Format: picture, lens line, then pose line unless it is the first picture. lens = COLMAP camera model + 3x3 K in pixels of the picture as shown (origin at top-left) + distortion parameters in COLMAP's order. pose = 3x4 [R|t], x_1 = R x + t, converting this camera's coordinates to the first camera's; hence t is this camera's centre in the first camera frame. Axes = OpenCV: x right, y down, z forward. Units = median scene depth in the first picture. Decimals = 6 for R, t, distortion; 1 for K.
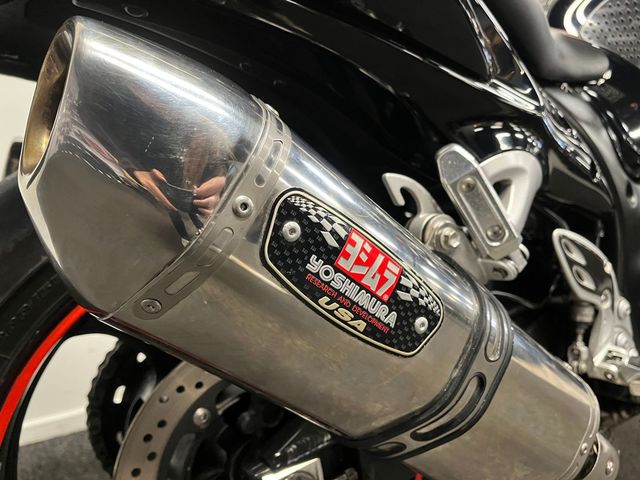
lens RADIAL K [[489.3, 0, 320.6], [0, 489.3, 238.2], [0, 0, 1]] dist [0.007397, 0.003959]
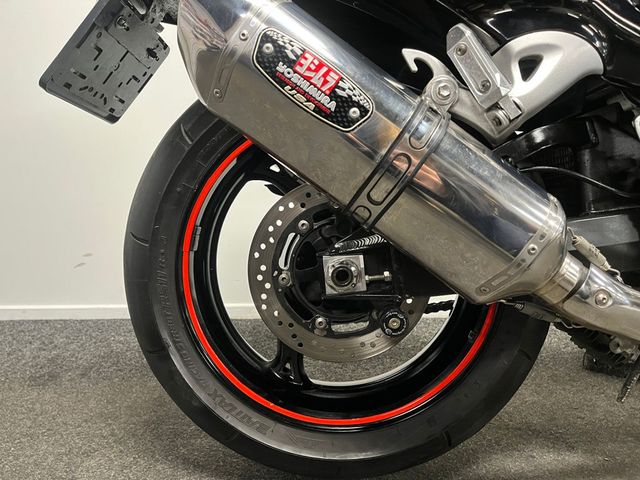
lens RADIAL K [[489.3, 0, 320.5], [0, 489.3, 240.1], [0, 0, 1]] dist [0.007397, 0.003959]
pose [[0.832905, 0.079978, -0.547606, 1.151721], [-0.083408, 0.996341, 0.018653, 0.638909], [0.547094, 0.030139, 0.836528, -0.498333]]
